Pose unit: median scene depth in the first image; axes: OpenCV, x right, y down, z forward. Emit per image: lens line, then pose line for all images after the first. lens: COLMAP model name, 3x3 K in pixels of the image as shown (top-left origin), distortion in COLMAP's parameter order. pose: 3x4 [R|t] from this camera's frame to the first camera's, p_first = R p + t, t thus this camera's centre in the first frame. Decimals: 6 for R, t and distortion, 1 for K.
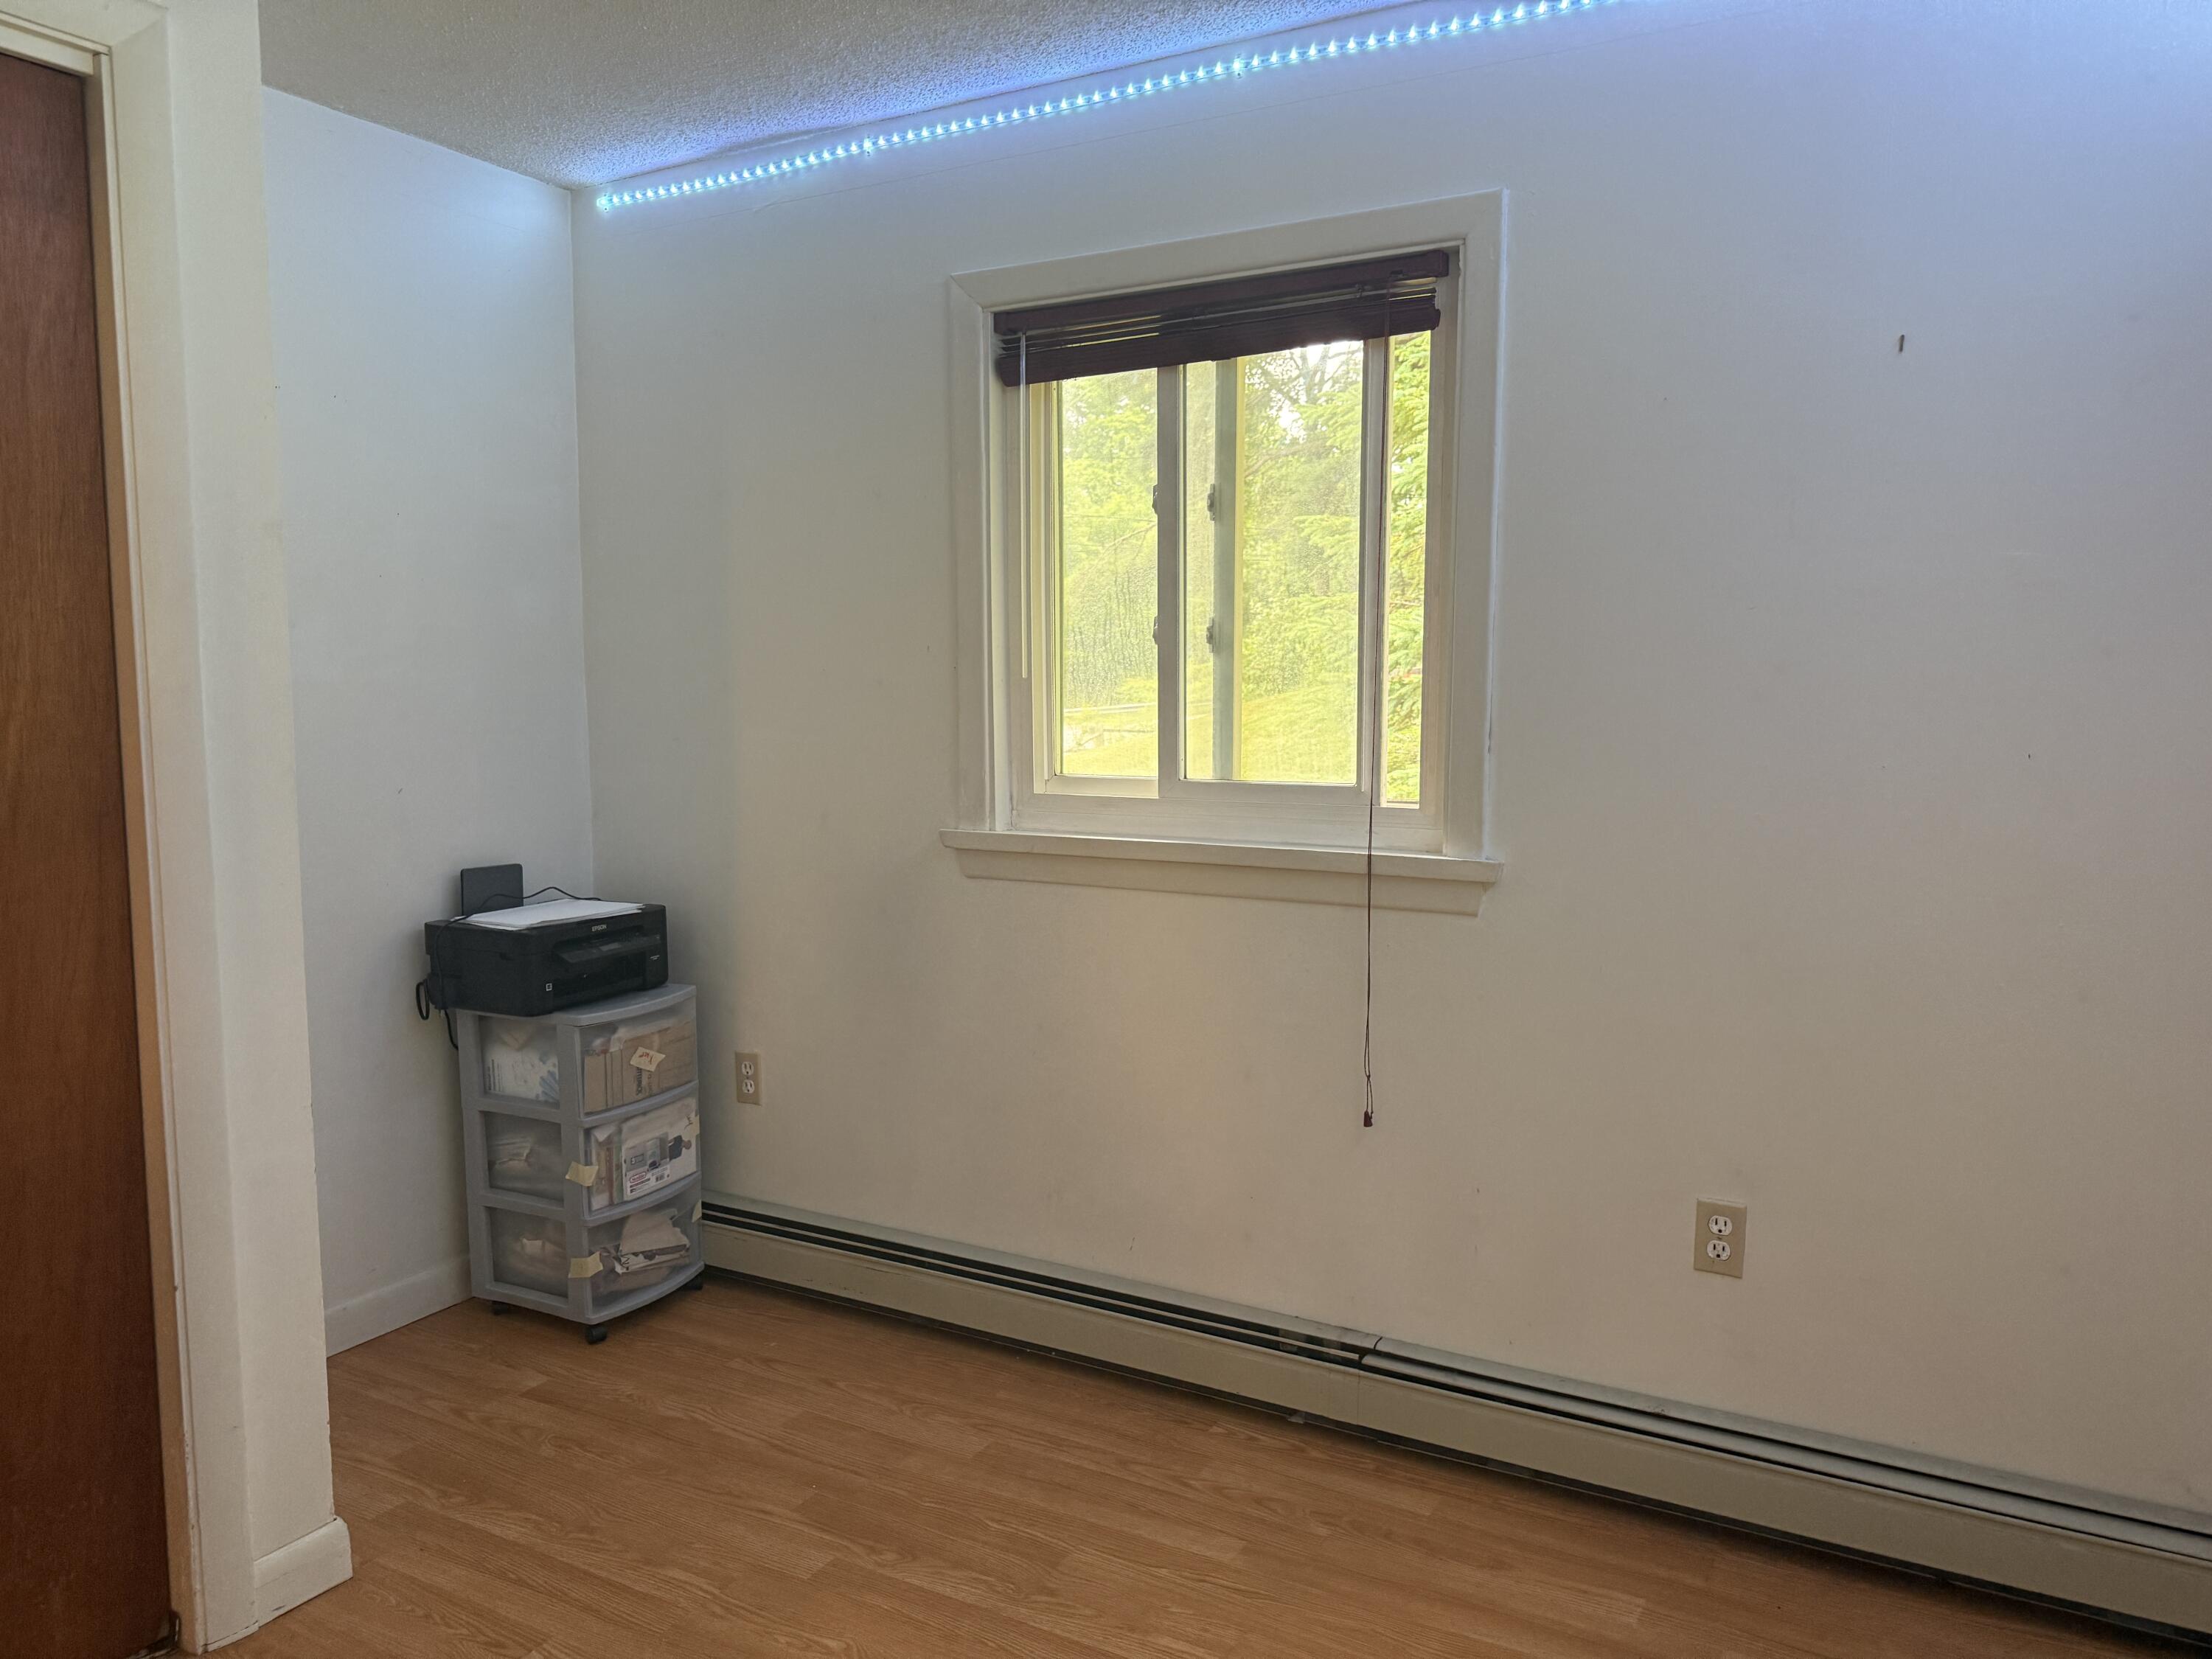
lens RADIAL K [[1571.2, 0, 1106.0], [0, 1571.2, 829.5], [0, 0, 1]] dist [0.041420, -0.038895]
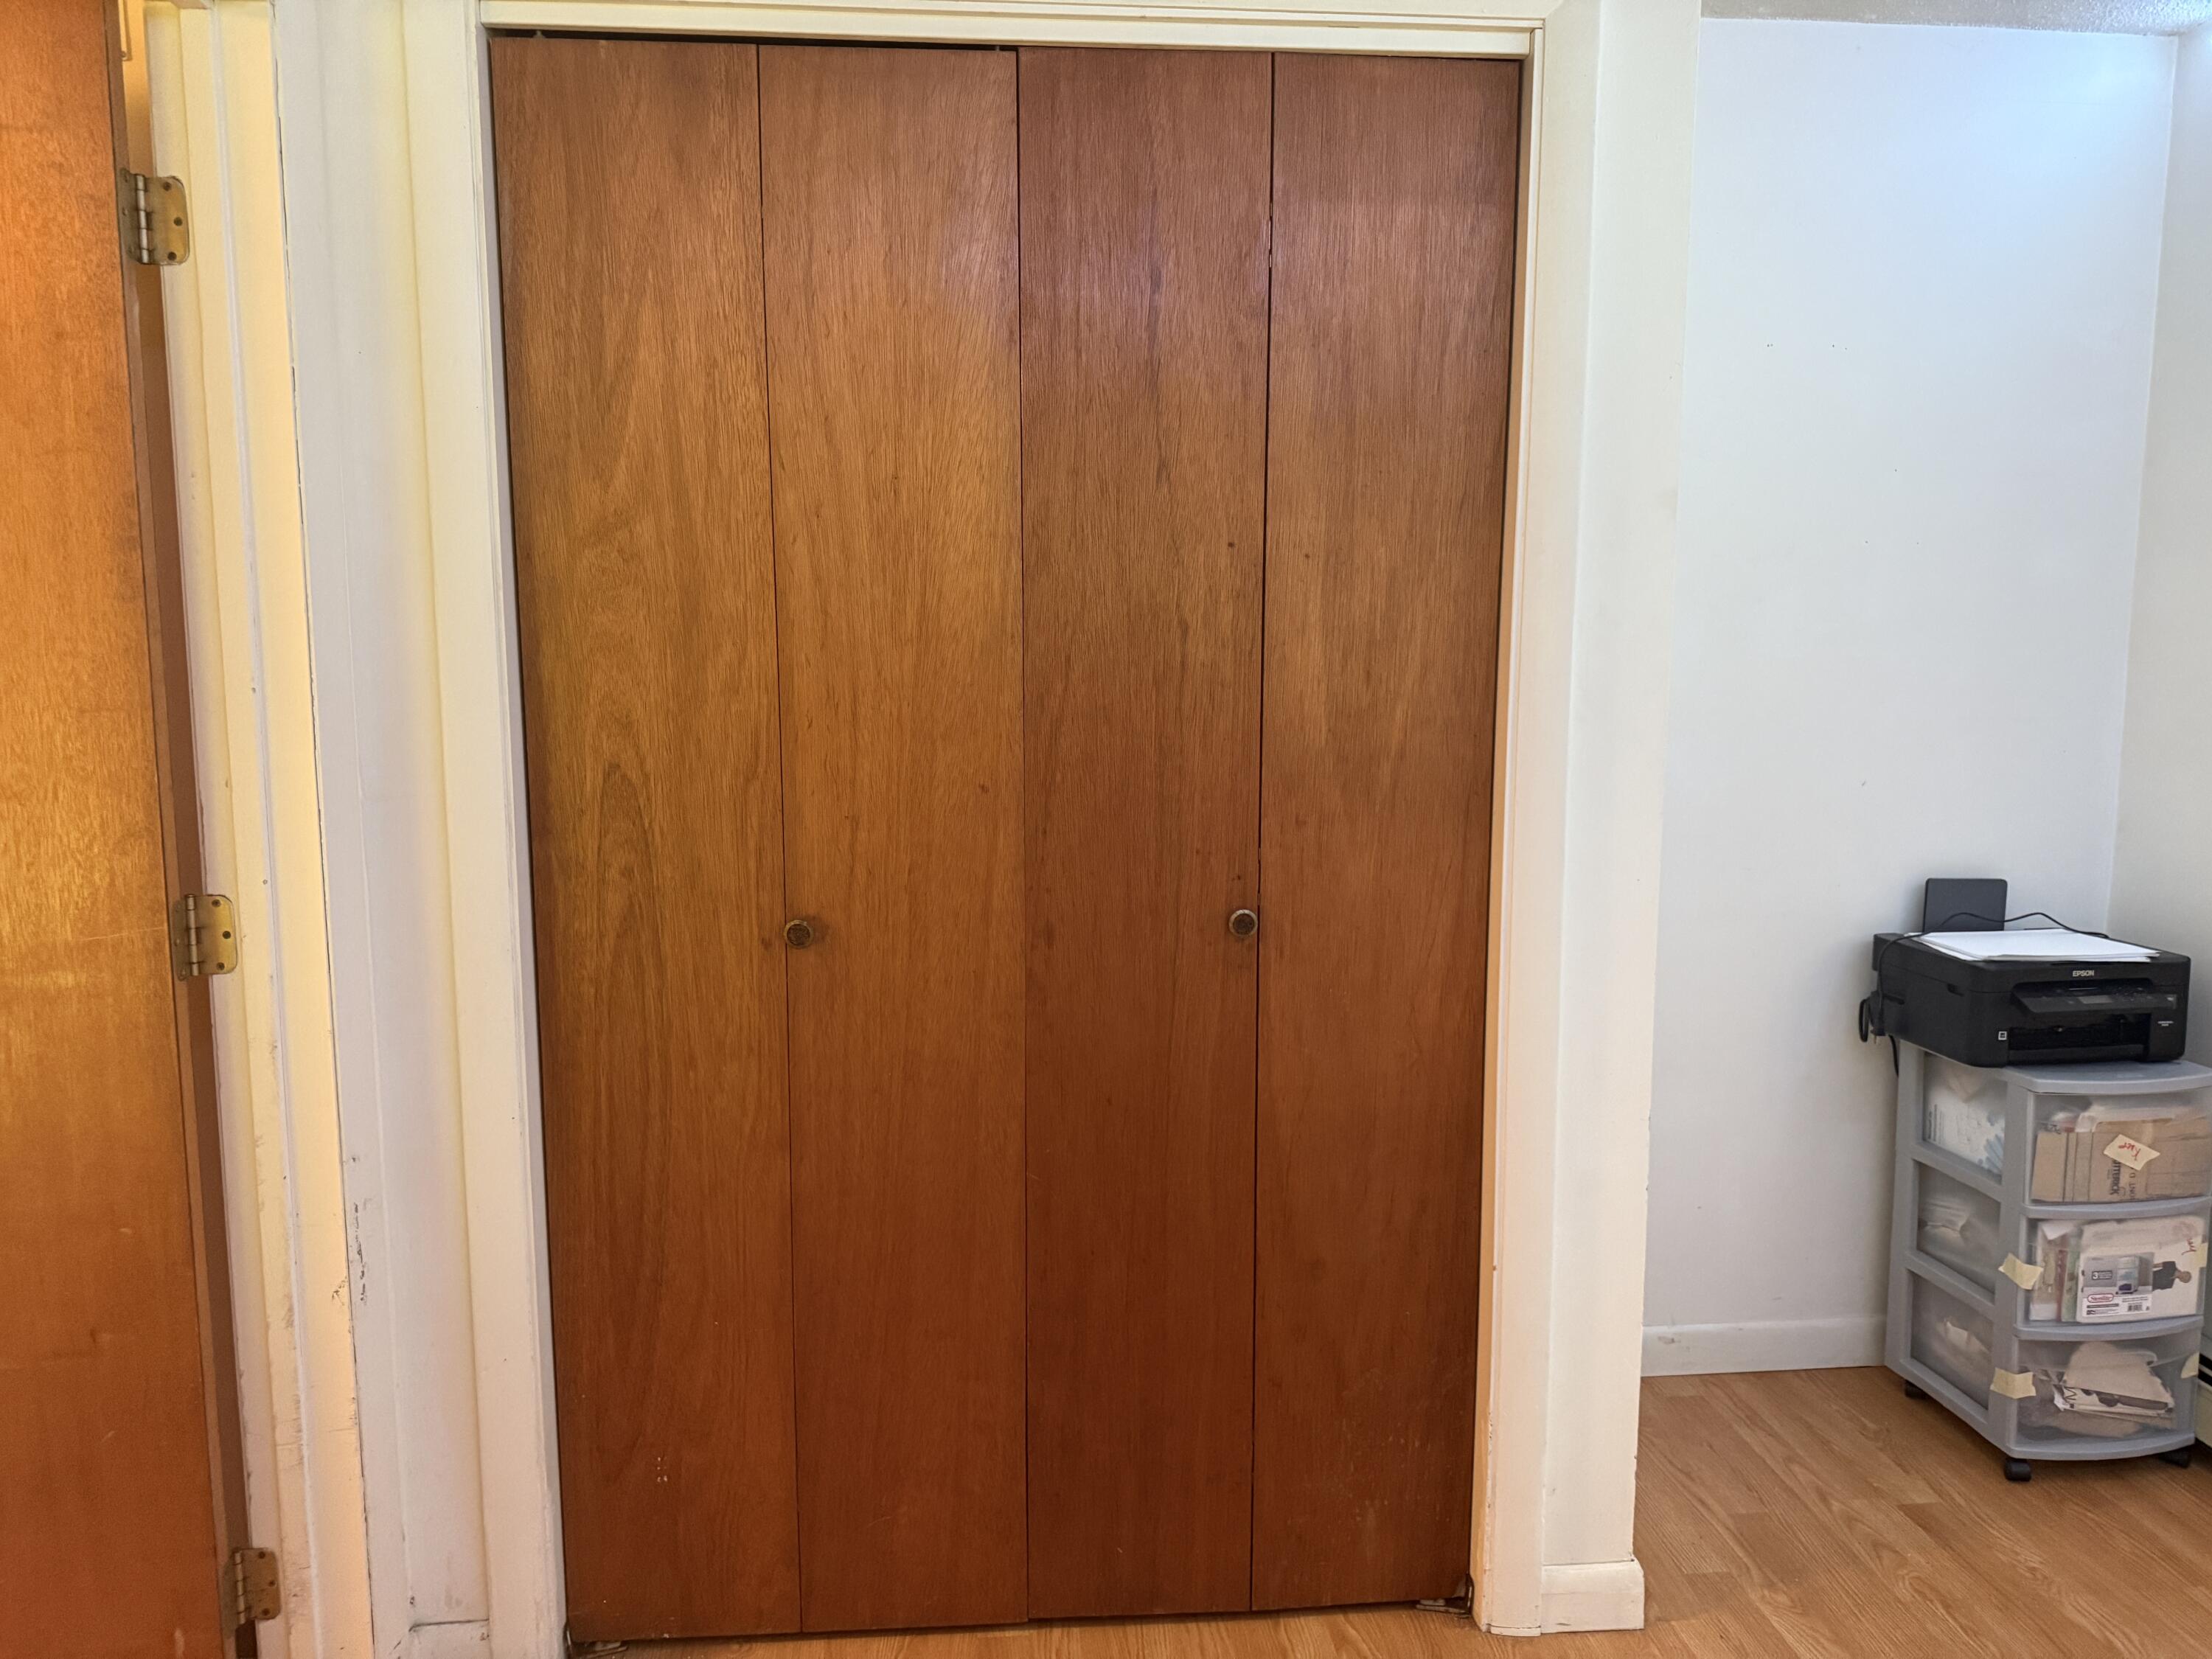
lens RADIAL K [[1564.0, 0, 1106.0], [0, 1564.0, 829.5], [0, 0, 1]] dist [-0.003778, -0.002265]
pose [[0.559837, 0.095722, -0.823055, 0.041418], [-0.078867, 0.994951, 0.062069, -0.019479], [0.824841, 0.030163, 0.564559, 0.153001]]
